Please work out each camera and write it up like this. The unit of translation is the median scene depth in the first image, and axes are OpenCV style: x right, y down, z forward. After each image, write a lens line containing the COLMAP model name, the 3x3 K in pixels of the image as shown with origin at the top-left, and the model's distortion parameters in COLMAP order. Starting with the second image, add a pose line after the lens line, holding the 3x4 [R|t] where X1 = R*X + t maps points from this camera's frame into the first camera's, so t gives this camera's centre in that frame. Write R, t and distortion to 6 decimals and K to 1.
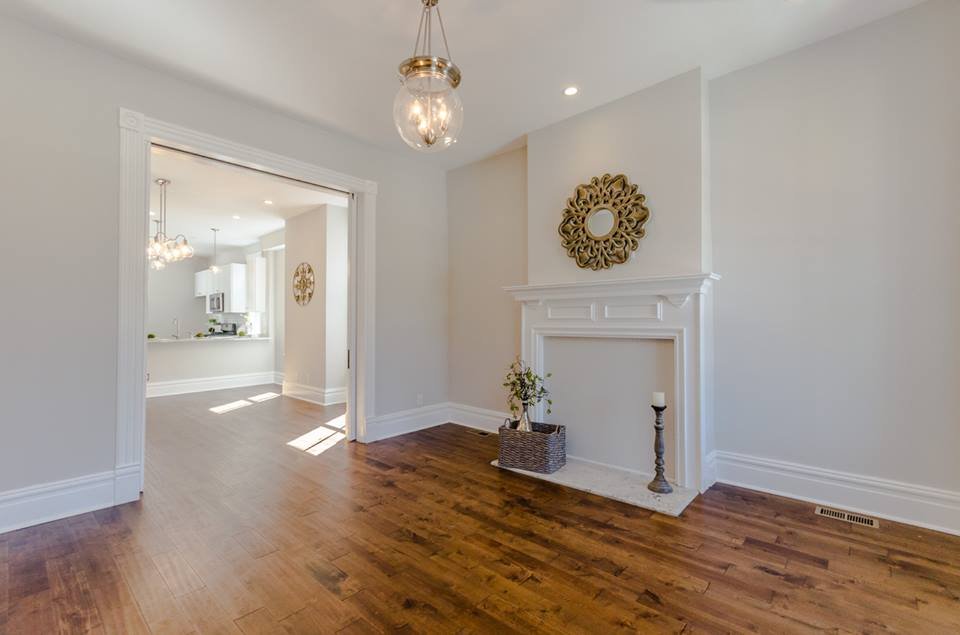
lens RADIAL K [[430.1, 0, 482.1], [0, 430.1, 316.3], [0, 0, 1]] dist [-0.000186, -0.000036]
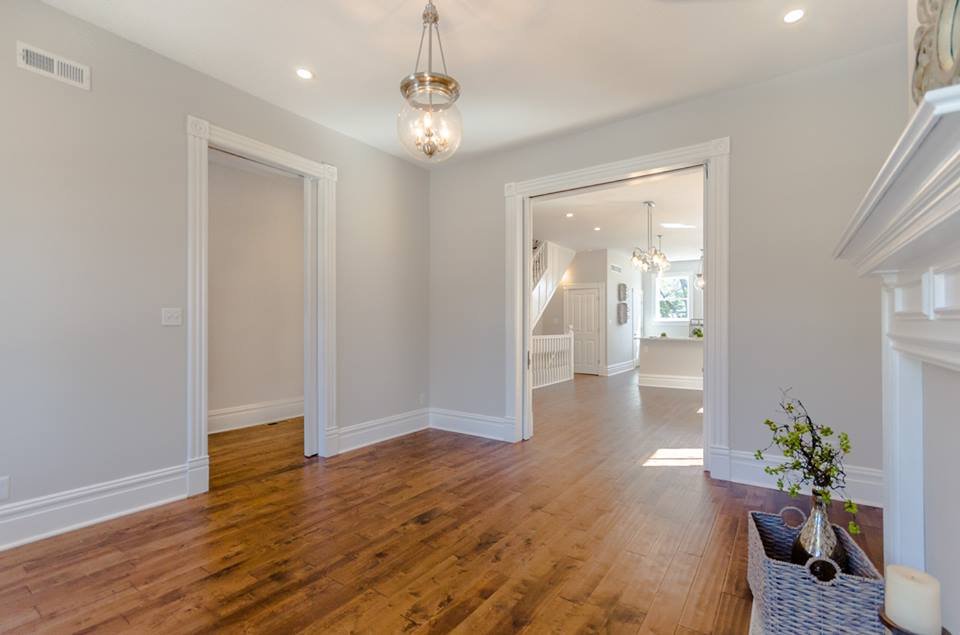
lens RADIAL K [[429.7, 0, 477.1], [0, 429.7, 330.3], [0, 0, 1]] dist [-0.000946, -0.000061]
pose [[0.109535, 0.014436, -0.993878, 0.579103], [0.018396, 0.999694, 0.016548, 0.006482], [0.993813, -0.020096, 0.109235, 0.622448]]
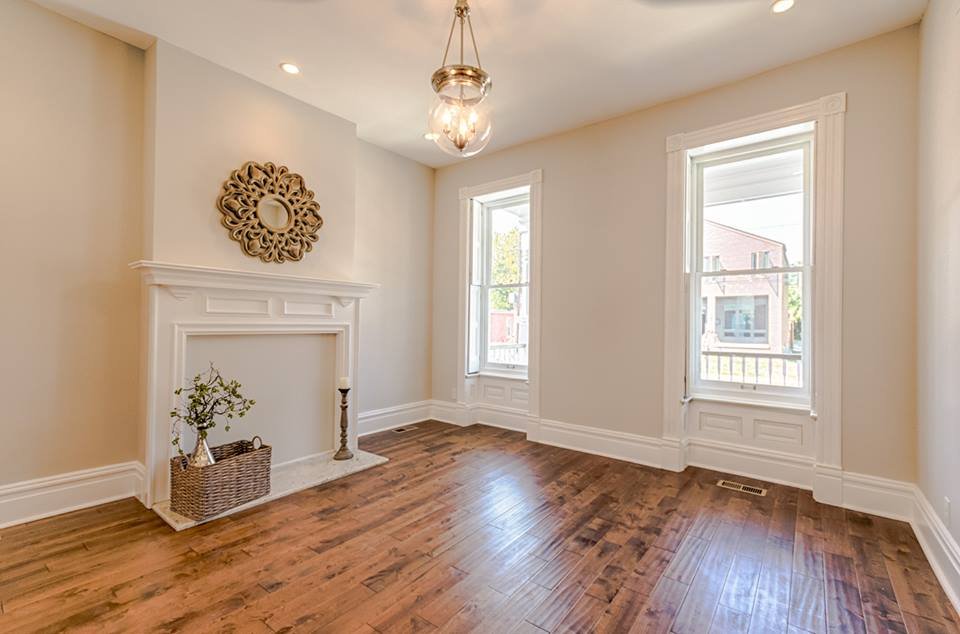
lens RADIAL K [[430.1, 0, 482.1], [0, 430.1, 315.8], [0, 0, 1]] dist [-0.000186, -0.000036]
pose [[-0.084719, 0.010651, 0.996348, -0.738791], [-0.029923, 0.999465, -0.013229, 0.007429], [-0.995955, -0.030935, -0.084355, 0.644809]]
